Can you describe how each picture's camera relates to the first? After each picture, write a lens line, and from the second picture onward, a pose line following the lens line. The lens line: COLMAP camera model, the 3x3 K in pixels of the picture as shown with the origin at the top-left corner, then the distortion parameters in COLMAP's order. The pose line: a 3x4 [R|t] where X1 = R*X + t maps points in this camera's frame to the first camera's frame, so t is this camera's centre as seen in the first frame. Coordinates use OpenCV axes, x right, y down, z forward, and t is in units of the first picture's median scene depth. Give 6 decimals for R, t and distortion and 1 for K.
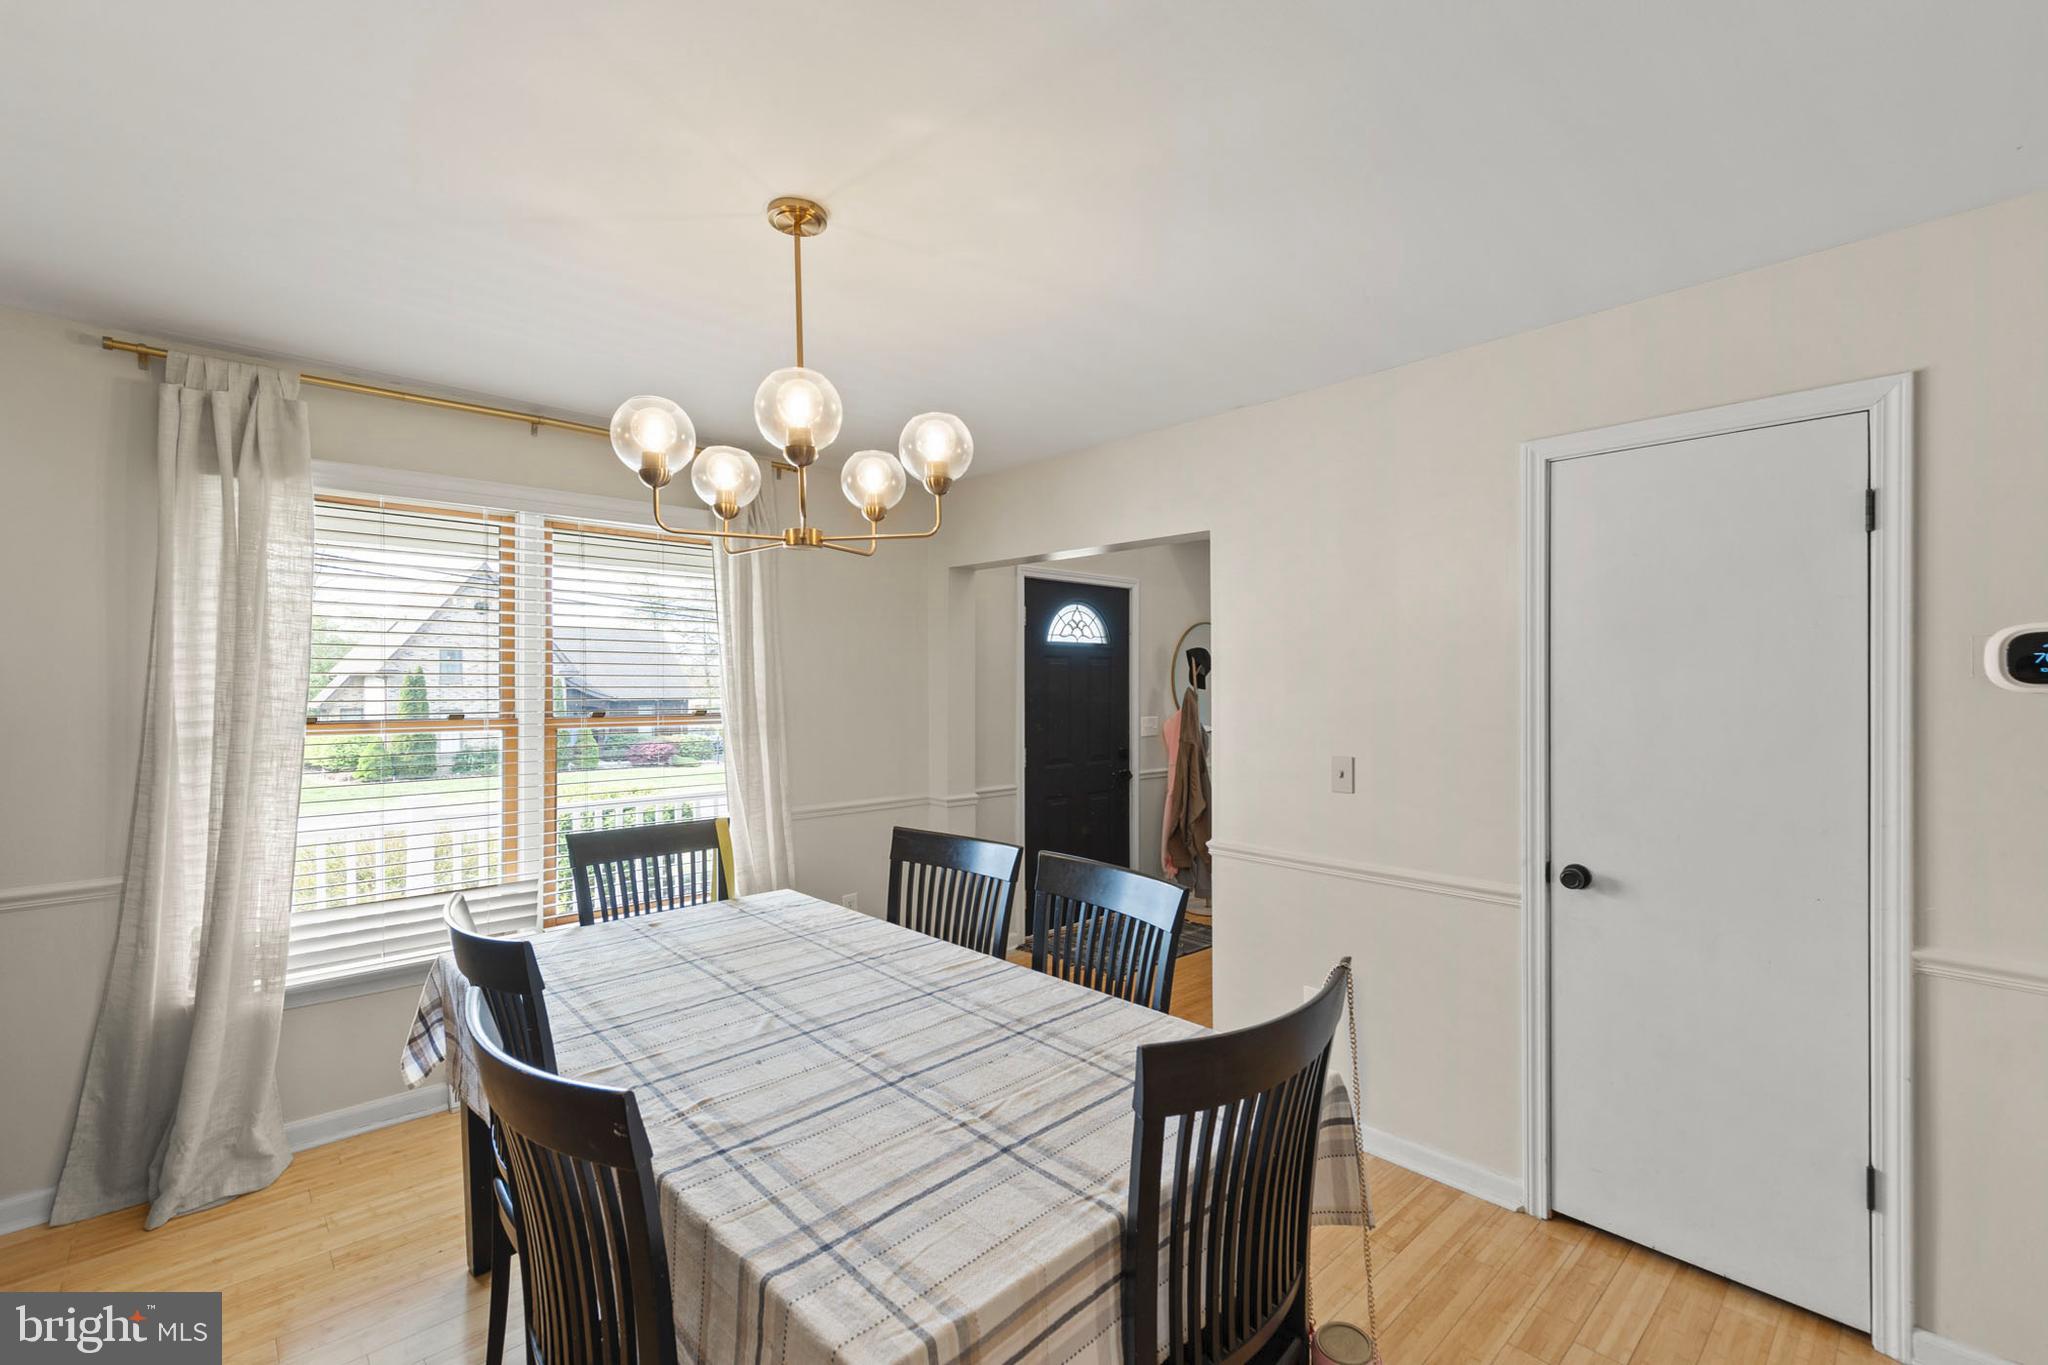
lens RADIAL K [[879.2, 0, 1023.6], [0, 879.2, 689.7], [0, 0, 1]] dist [0.014044, -0.000229]
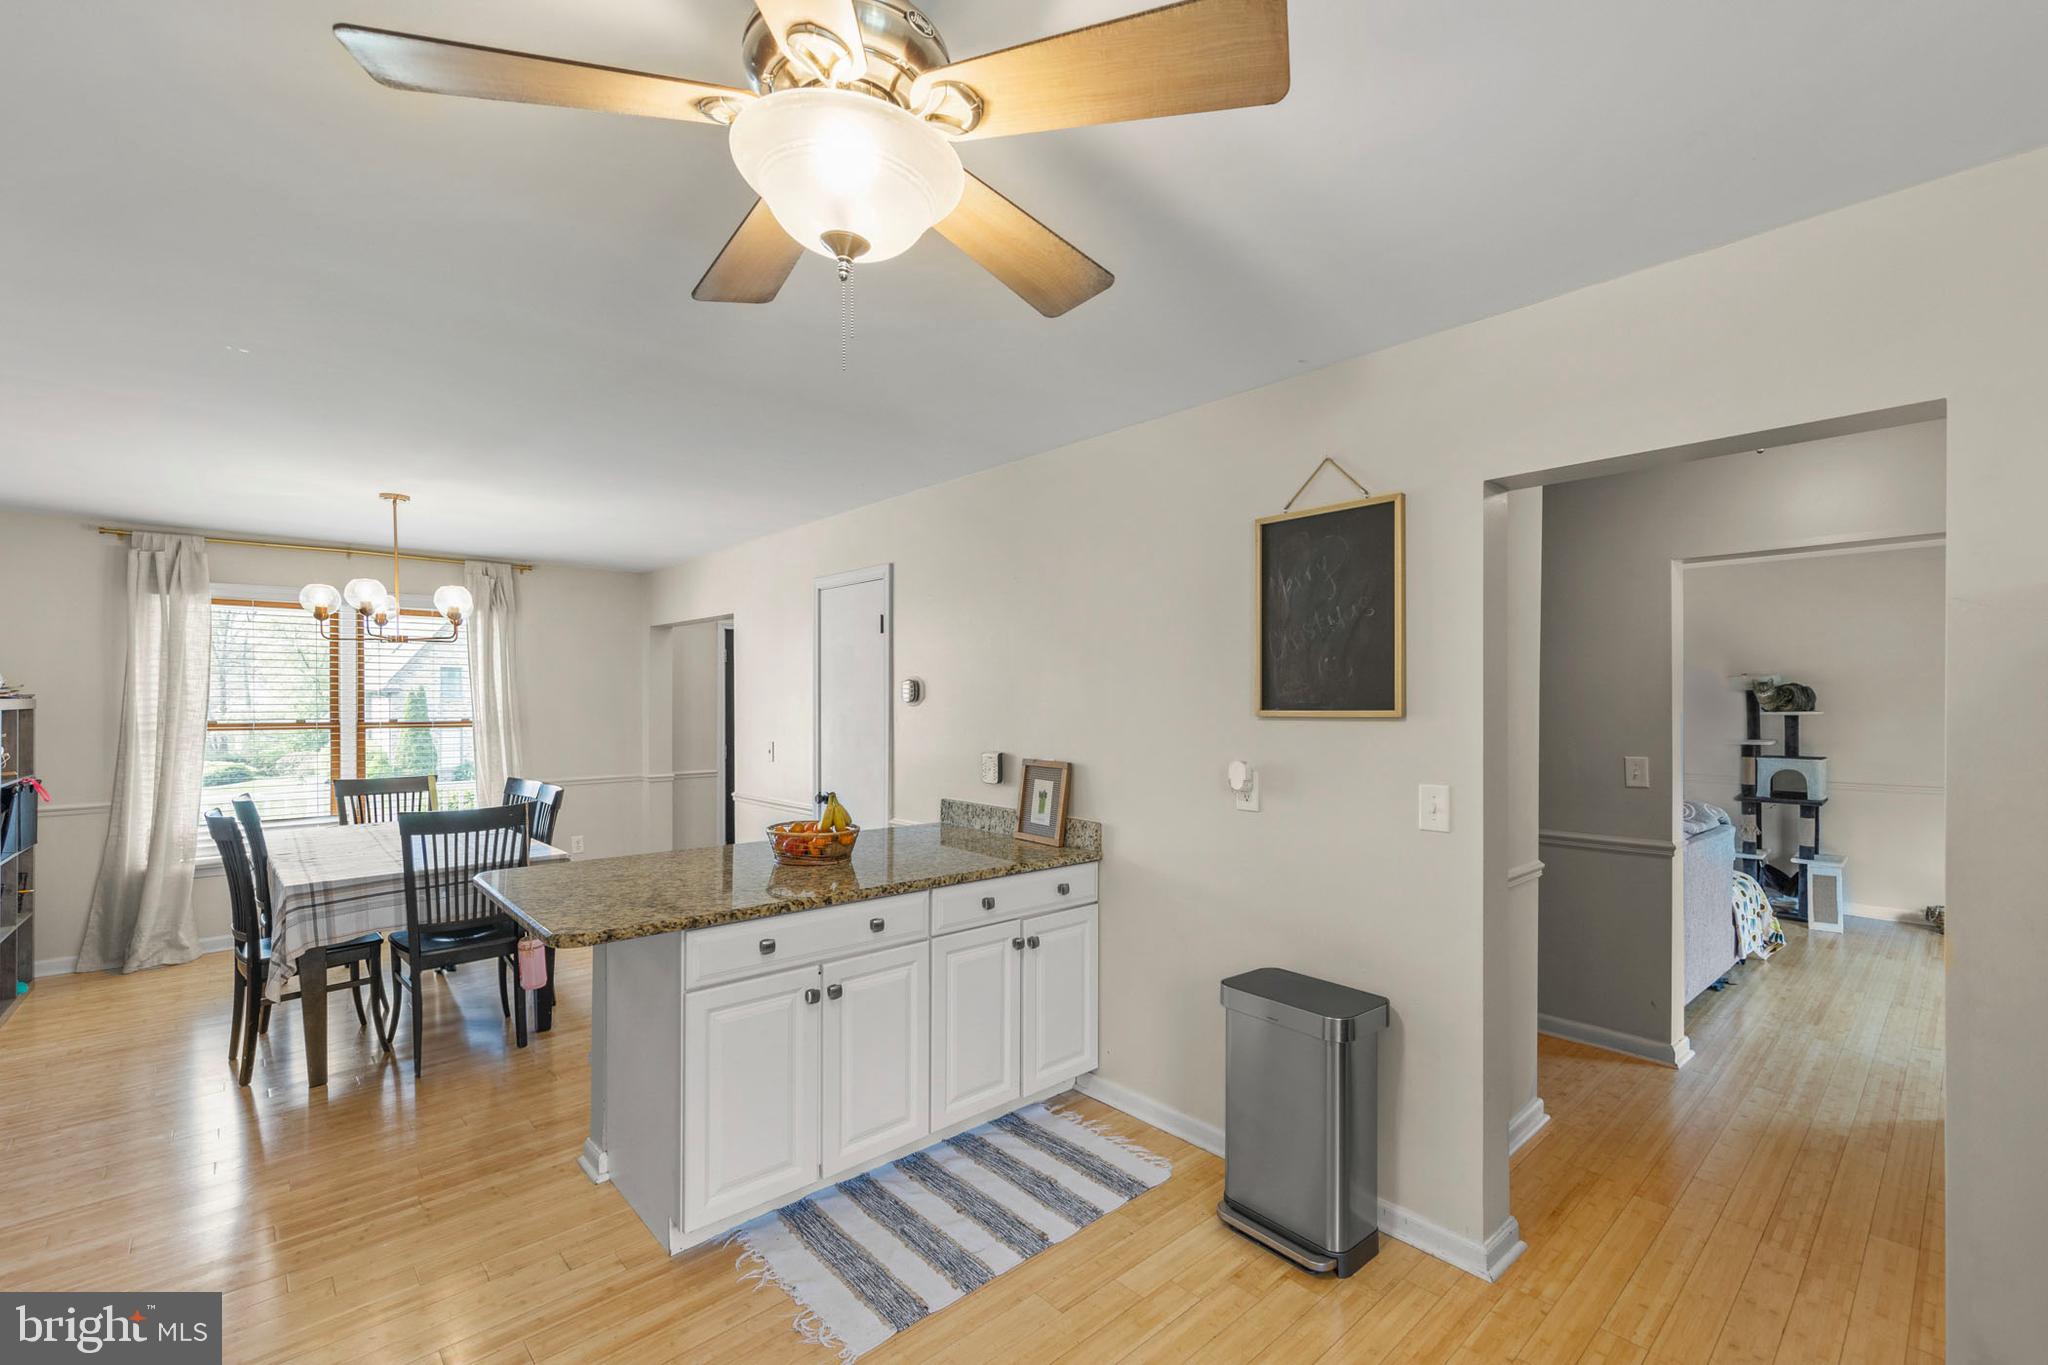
lens RADIAL K [[879.2, 0, 1017.7], [0, 879.2, 711.6], [0, 0, 1]] dist [0.014044, -0.000229]
pose [[0.999846, -0.000628, -0.017534, 0.991440], [0.000692, 0.999993, 0.003666, 0.006938], [0.017531, -0.003678, 0.999840, -0.899869]]
